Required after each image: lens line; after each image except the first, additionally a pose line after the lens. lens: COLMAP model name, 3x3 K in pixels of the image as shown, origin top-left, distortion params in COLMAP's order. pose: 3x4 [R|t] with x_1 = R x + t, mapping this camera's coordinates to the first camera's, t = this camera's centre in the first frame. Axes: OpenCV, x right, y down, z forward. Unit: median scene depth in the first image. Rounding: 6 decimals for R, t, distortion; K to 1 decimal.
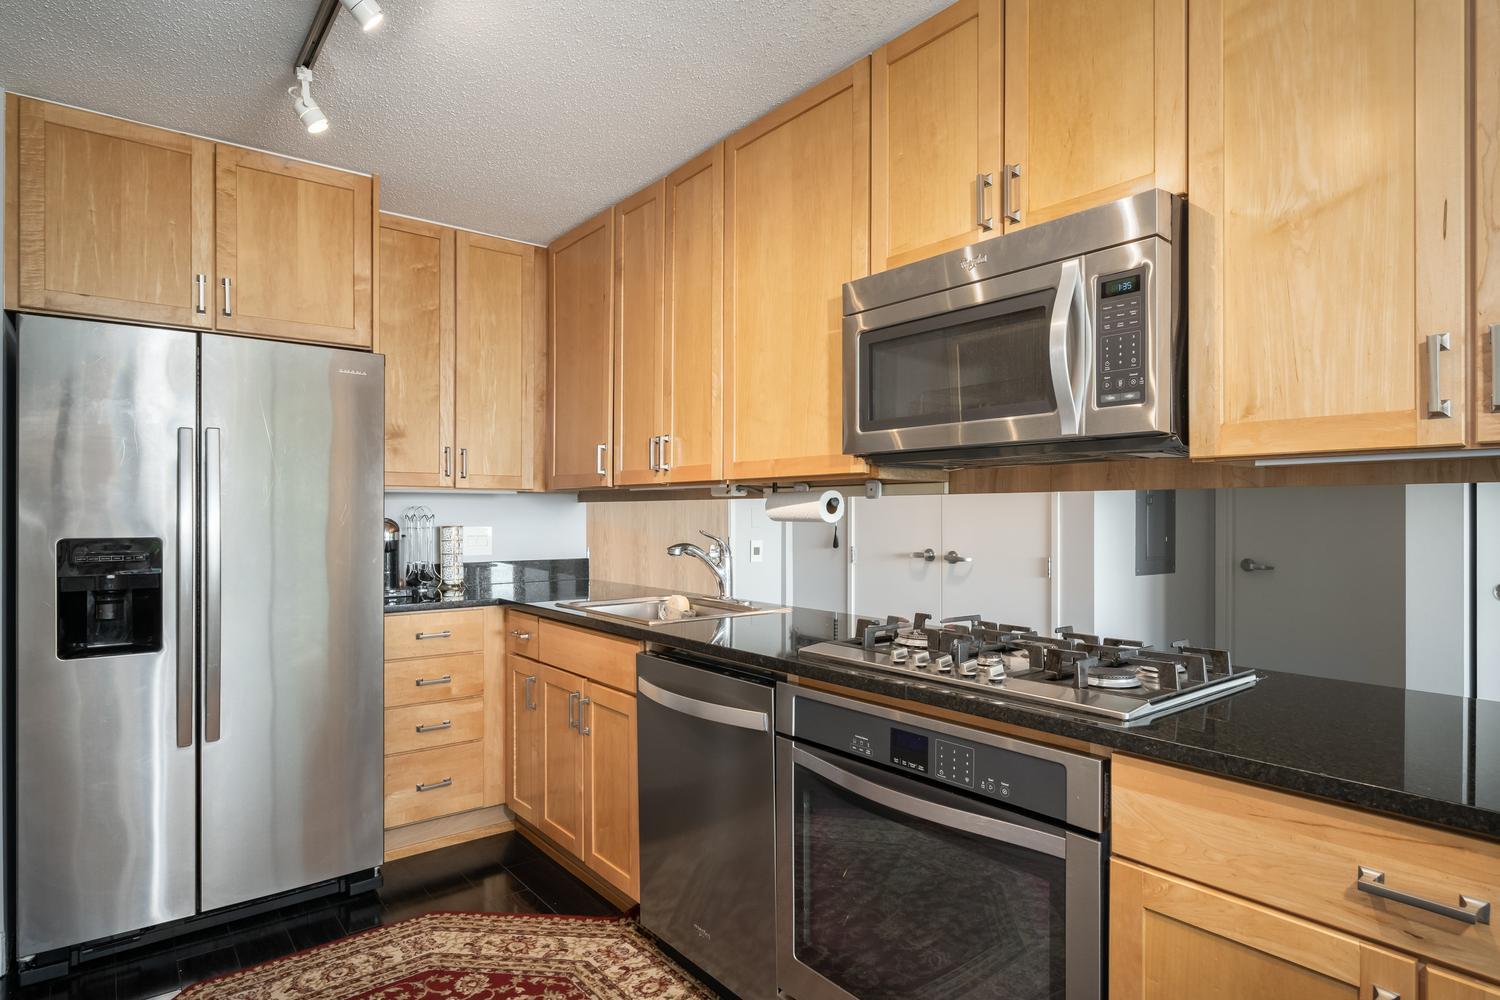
lens RADIAL K [[809.2, 0, 755.3], [0, 809.2, 513.6], [0, 0, 1]] dist [-0.004876, 0.000084]
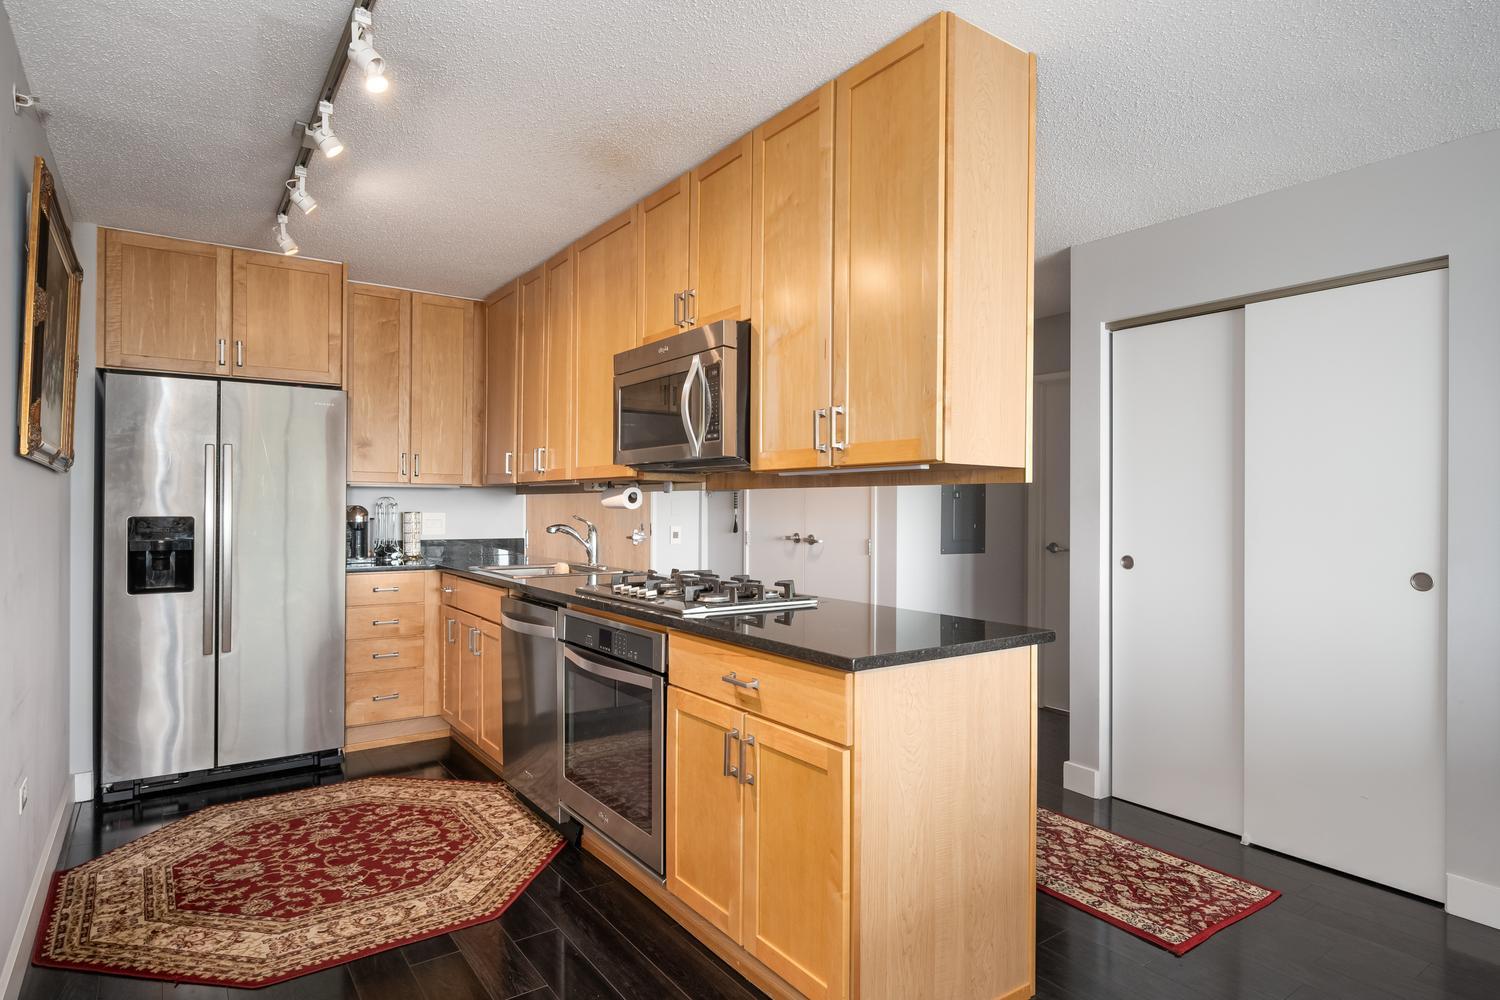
lens RADIAL K [[812.6, 0, 752.2], [0, 812.6, 504.0], [0, 0, 1]] dist [-0.001798, -0.001175]
pose [[0.998581, 0.004798, -0.053039, 0.361567], [-0.004922, 0.999985, -0.002198, 0.003580], [0.053028, 0.002456, 0.998590, -0.430479]]
